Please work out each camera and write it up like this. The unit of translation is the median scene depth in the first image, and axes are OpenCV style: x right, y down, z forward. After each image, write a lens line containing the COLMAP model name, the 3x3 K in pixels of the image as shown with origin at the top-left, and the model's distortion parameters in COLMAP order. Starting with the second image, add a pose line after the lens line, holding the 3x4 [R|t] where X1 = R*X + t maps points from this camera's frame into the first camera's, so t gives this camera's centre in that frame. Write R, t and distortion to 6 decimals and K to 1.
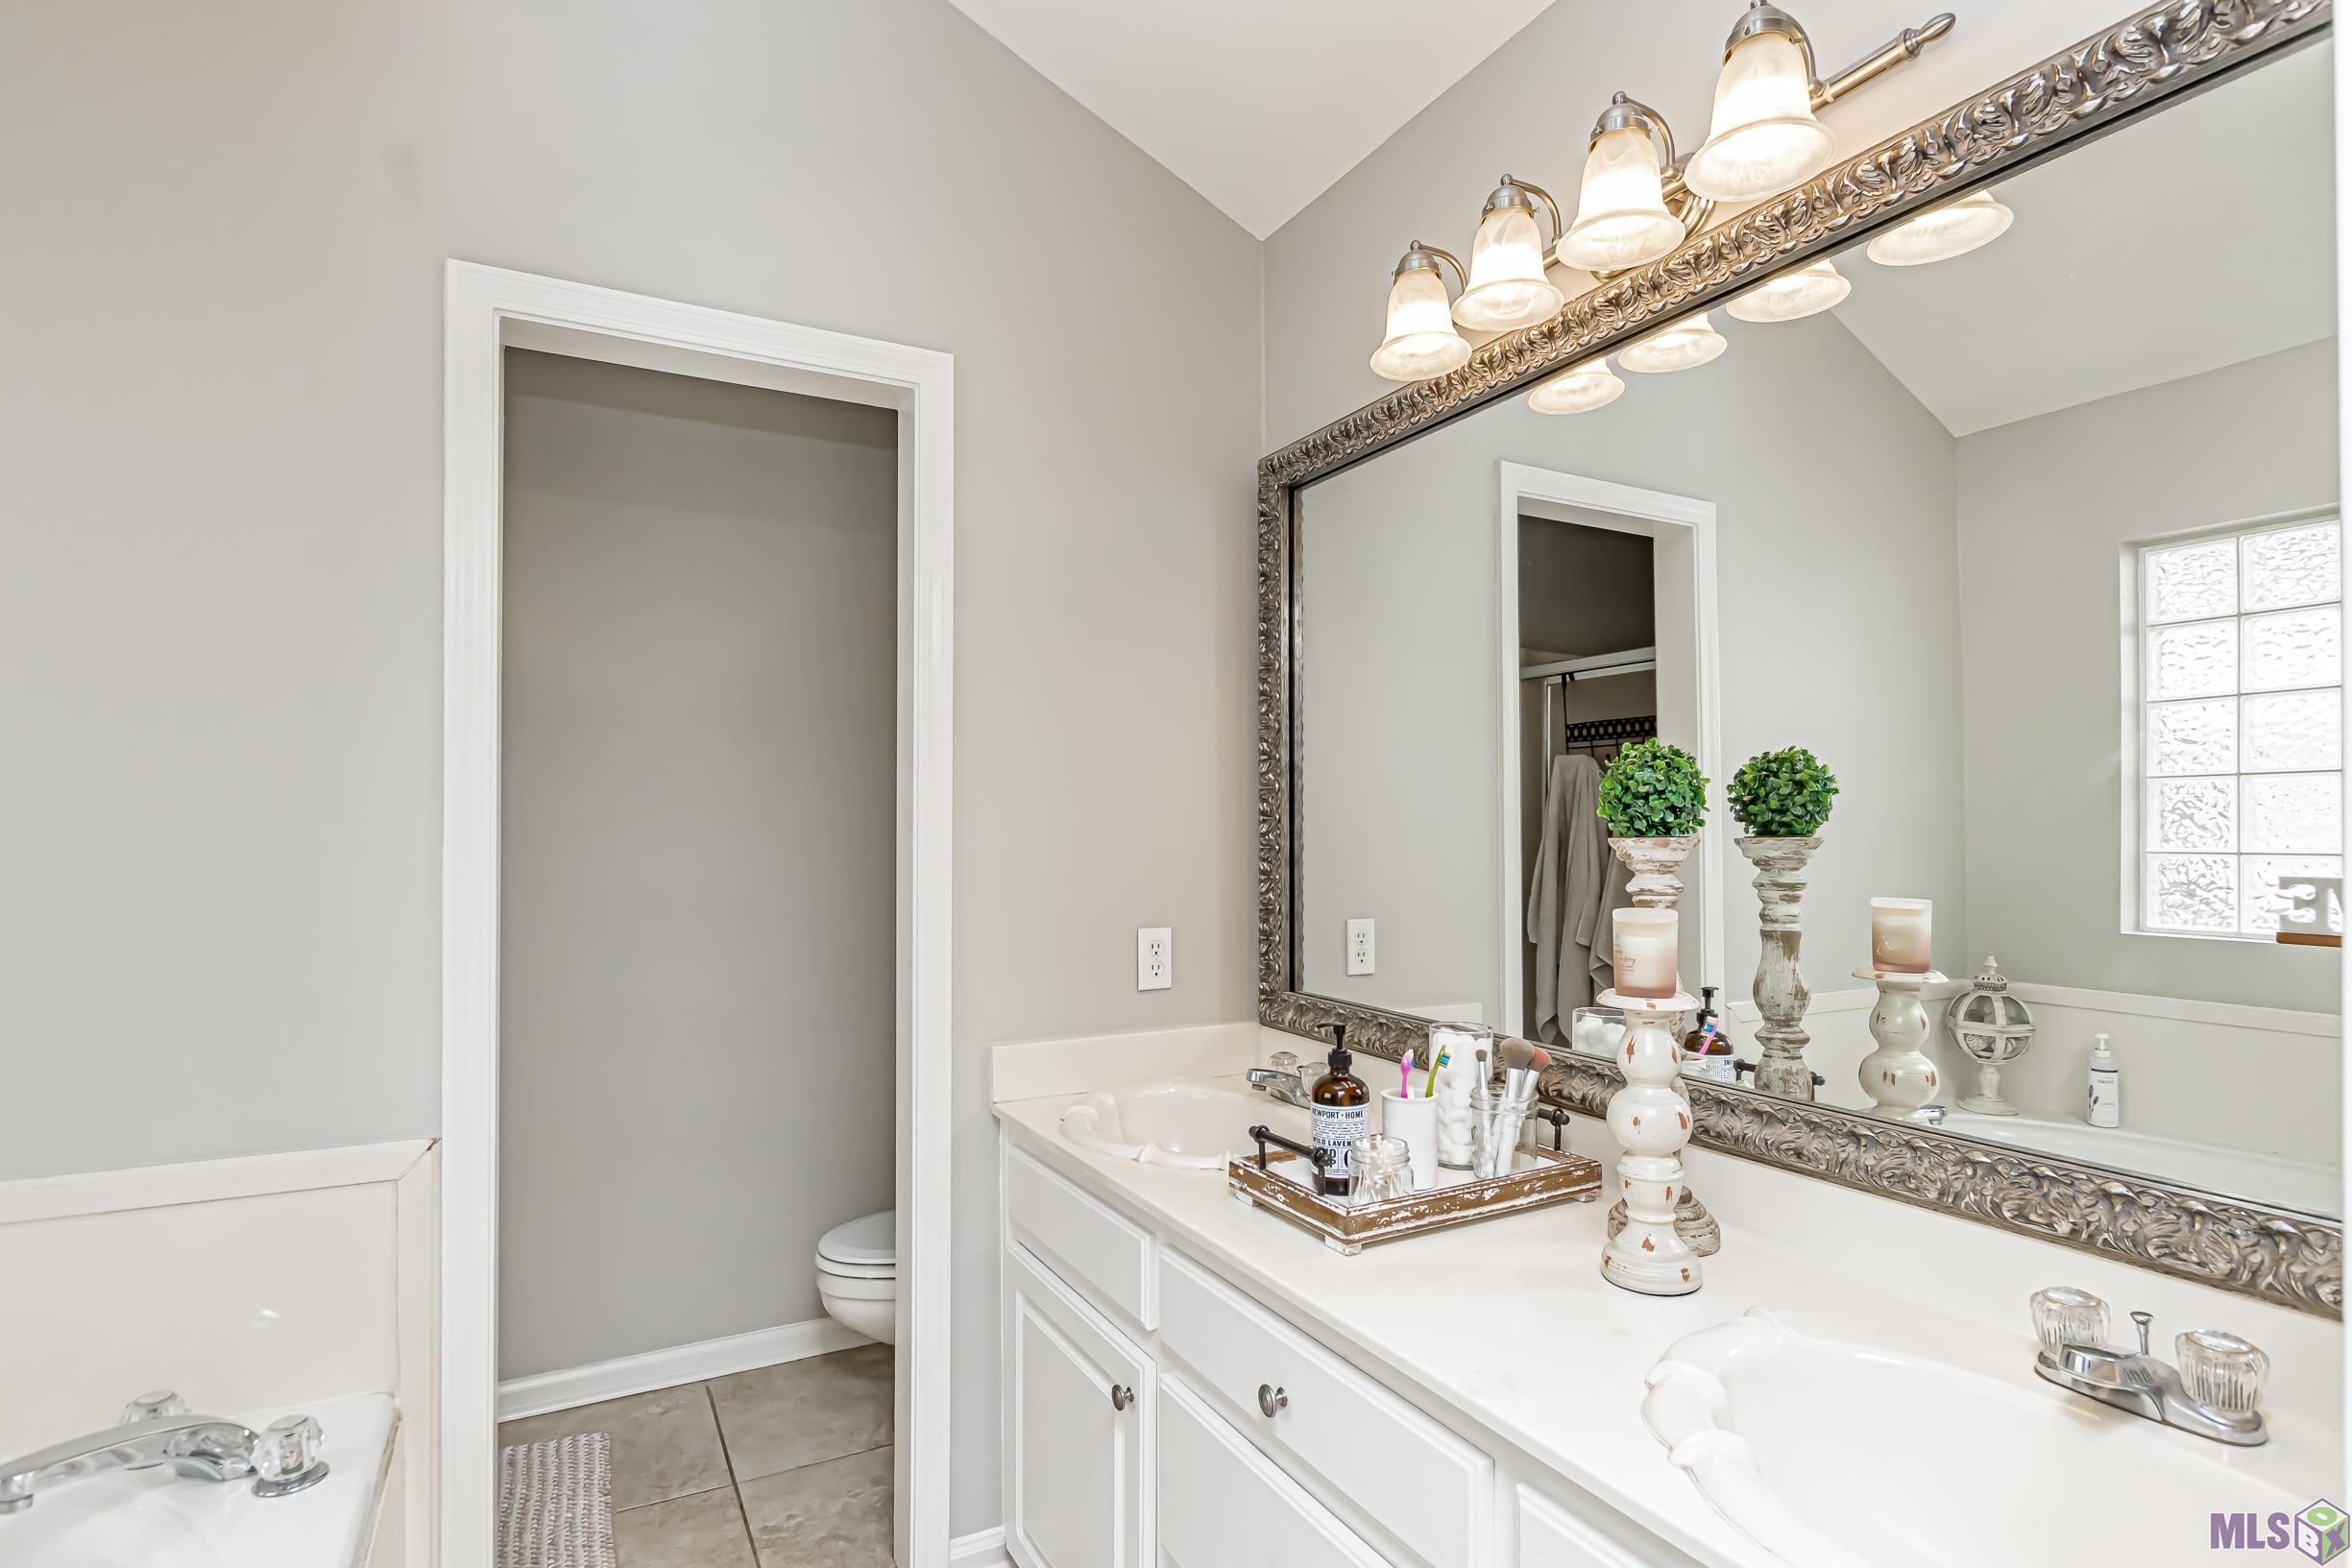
lens RADIAL K [[1220.1, 0, 1176.0], [0, 1220.1, 795.3], [0, 0, 1]] dist [0.003706, -0.001845]
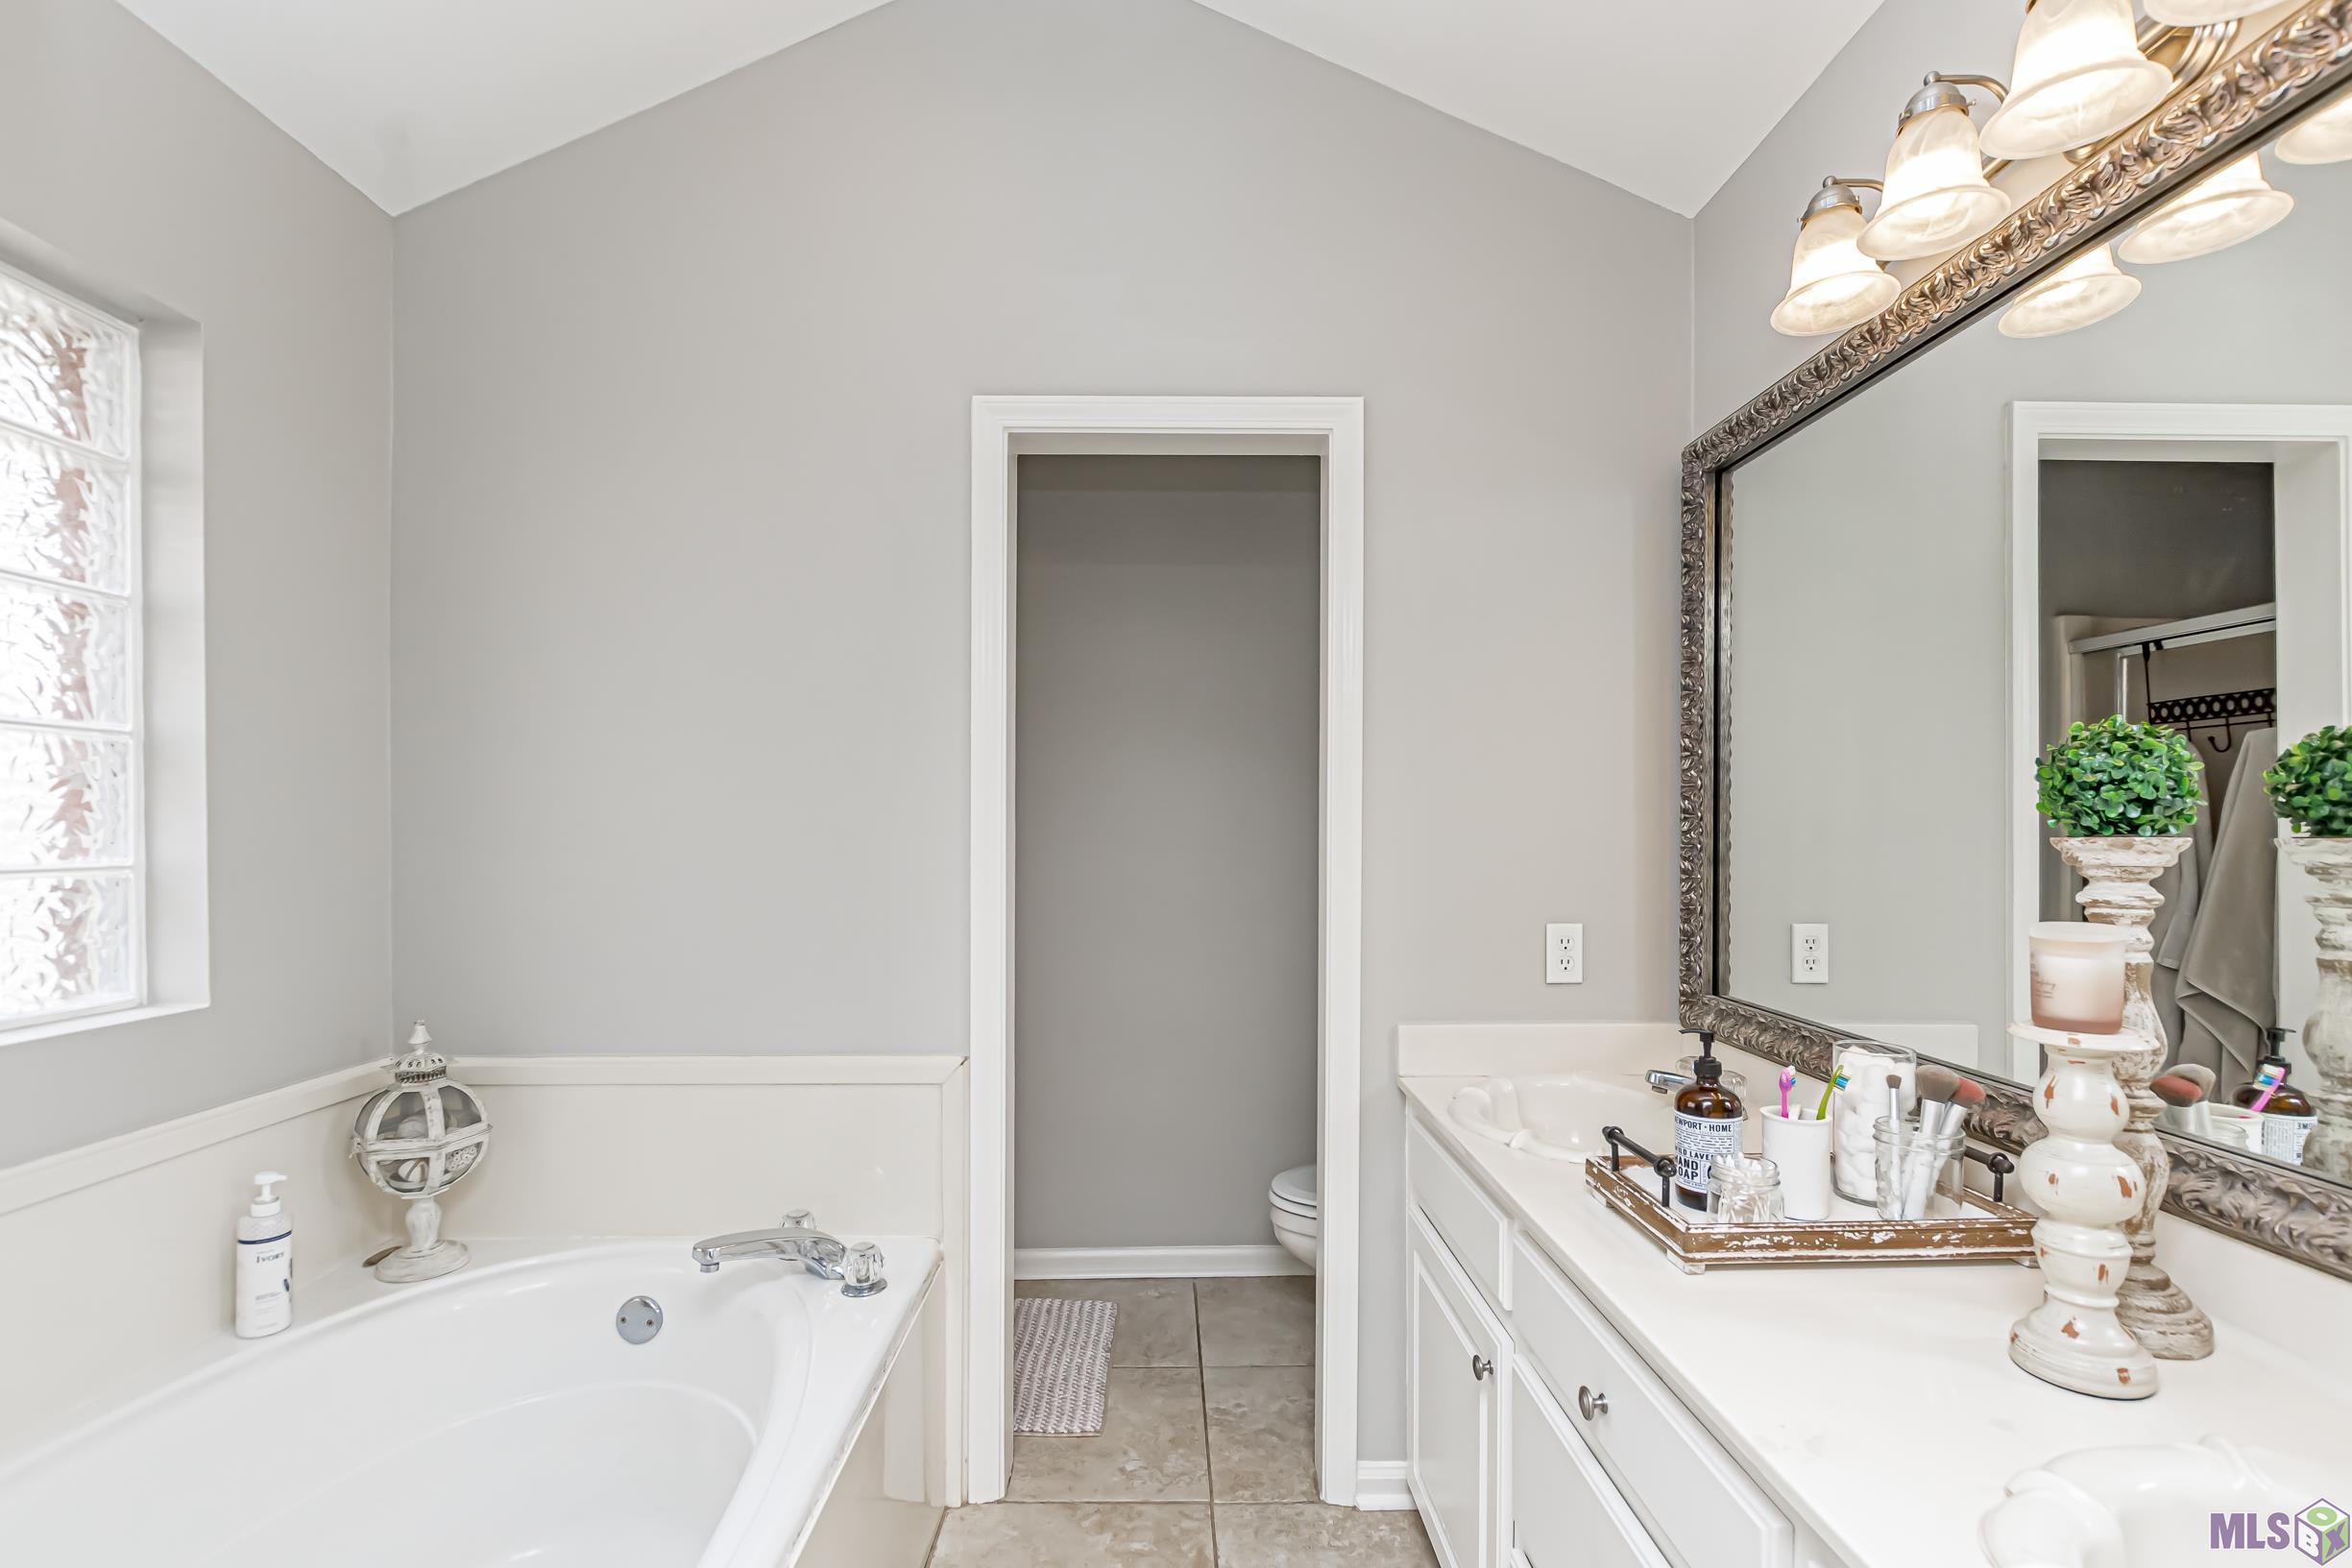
lens RADIAL K [[1080.6, 0, 1154.4], [0, 1080.6, 816.9], [0, 0, 1]] dist [0.008007, -0.004639]
pose [[0.885284, -0.003681, -0.465036, 0.133602], [0.011818, 0.999824, 0.014583, 0.002437], [0.464900, -0.018406, 0.885172, 0.051509]]
